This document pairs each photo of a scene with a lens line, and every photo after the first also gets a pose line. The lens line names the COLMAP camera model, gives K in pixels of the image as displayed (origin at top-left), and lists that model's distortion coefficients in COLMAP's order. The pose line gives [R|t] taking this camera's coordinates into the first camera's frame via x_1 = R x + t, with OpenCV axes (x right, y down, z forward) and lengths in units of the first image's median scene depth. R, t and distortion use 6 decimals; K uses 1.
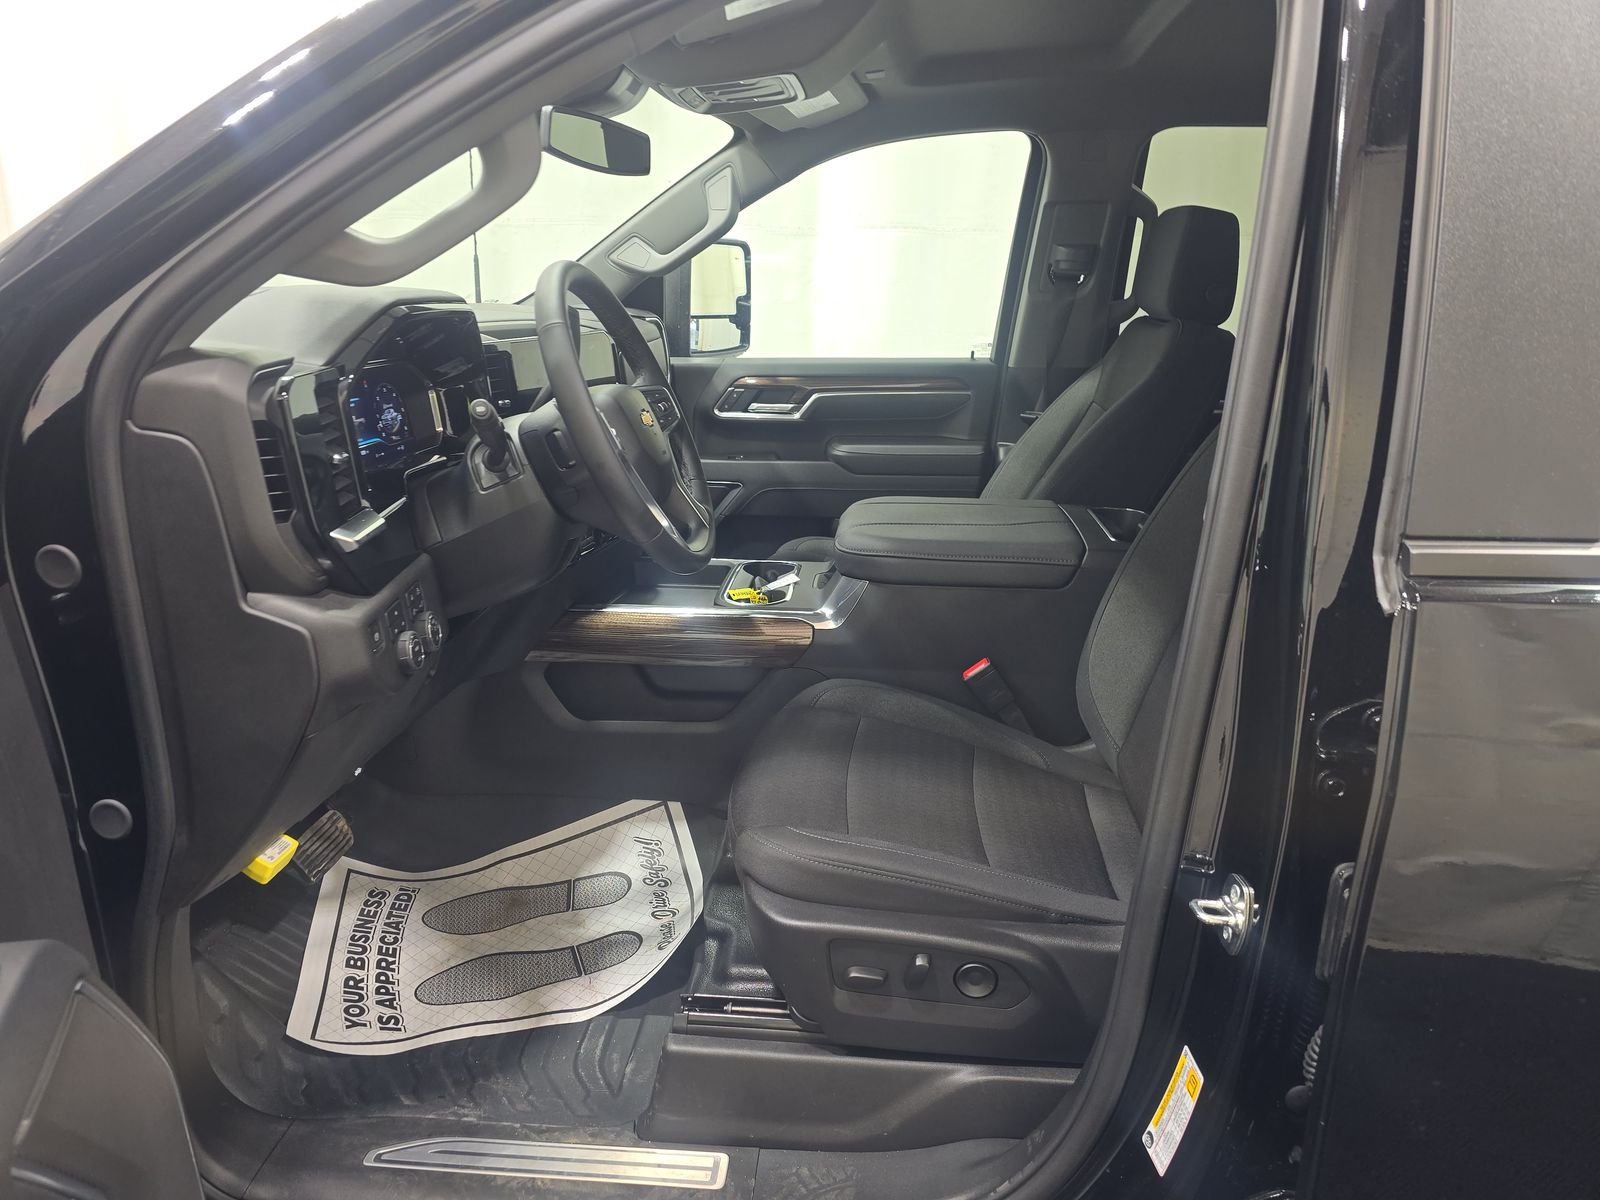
lens RADIAL K [[1091.0, 0, 806.4], [0, 1091.0, 605.4], [0, 0, 1]] dist [0.072237, -0.057706]
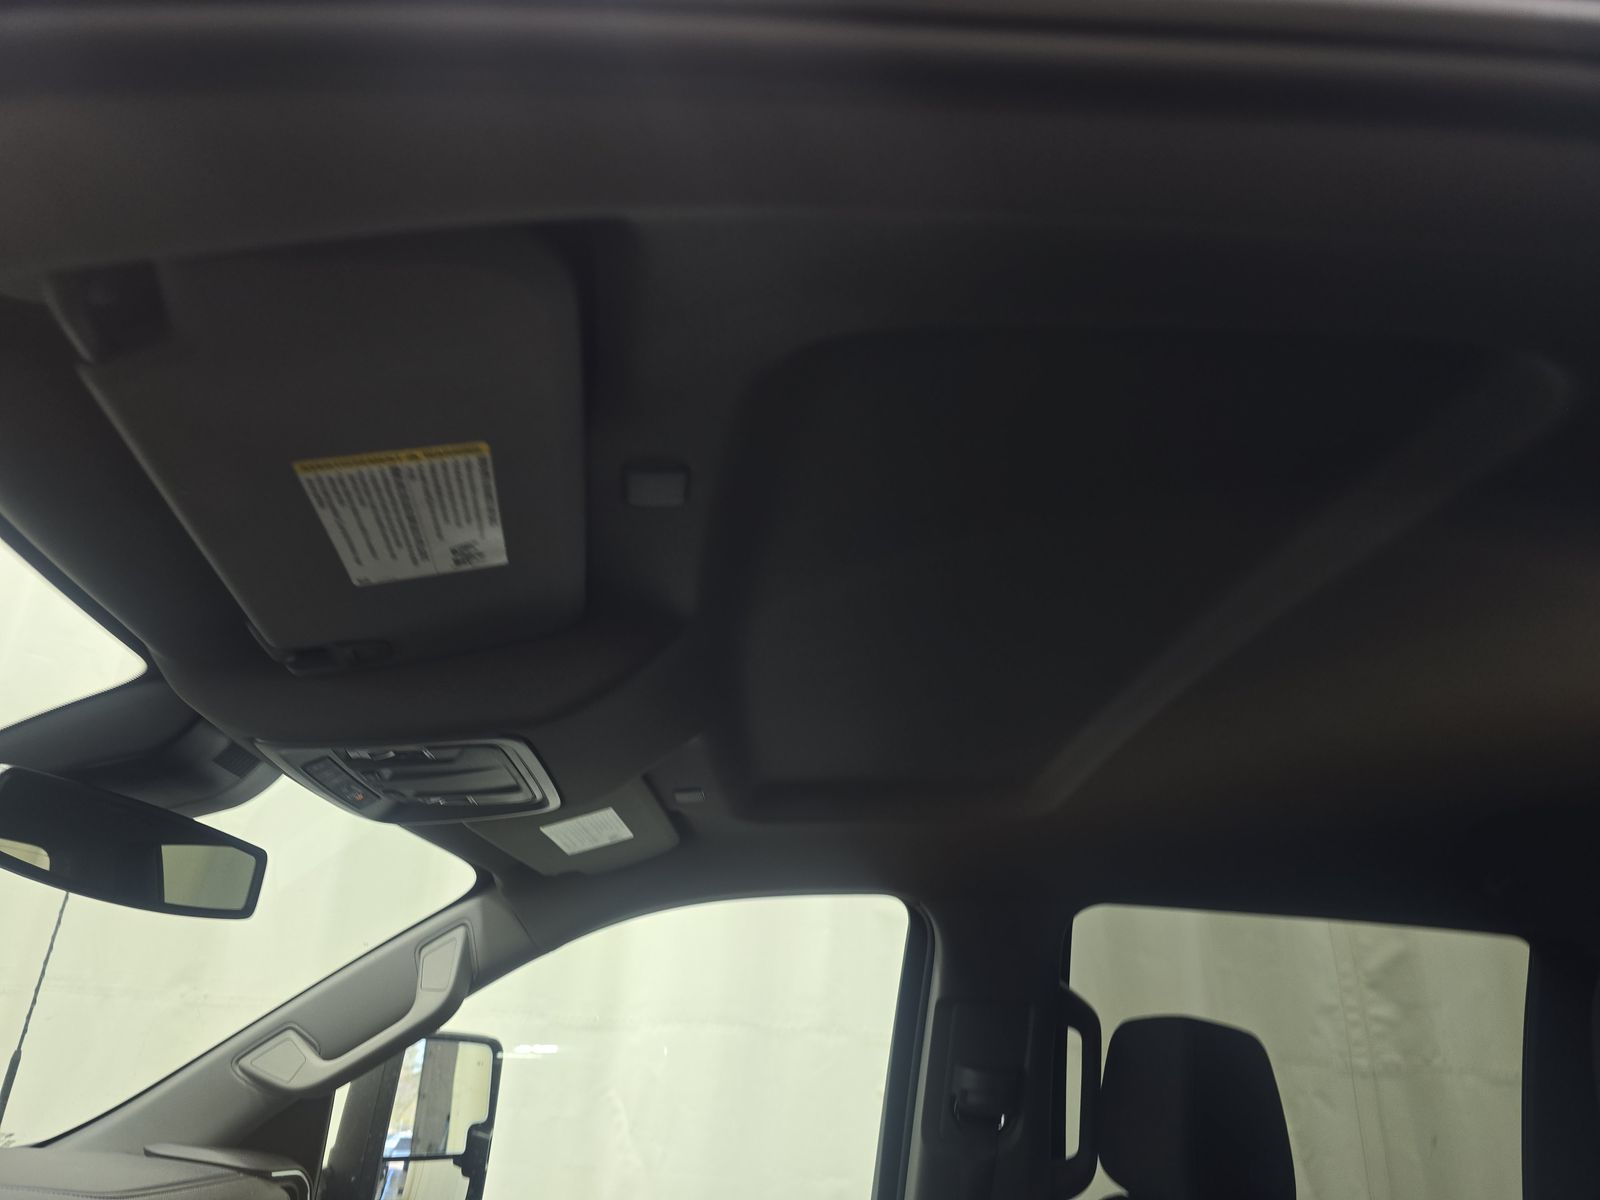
lens RADIAL K [[1091.0, 0, 806.4], [0, 1091.0, 605.4], [0, 0, 1]] dist [0.072237, -0.057706]
pose [[0.989176, 0.083647, 0.120560, 0.037058], [0.012361, 0.771190, -0.636485, -0.123991], [-0.146215, 0.631086, 0.761808, 0.349261]]
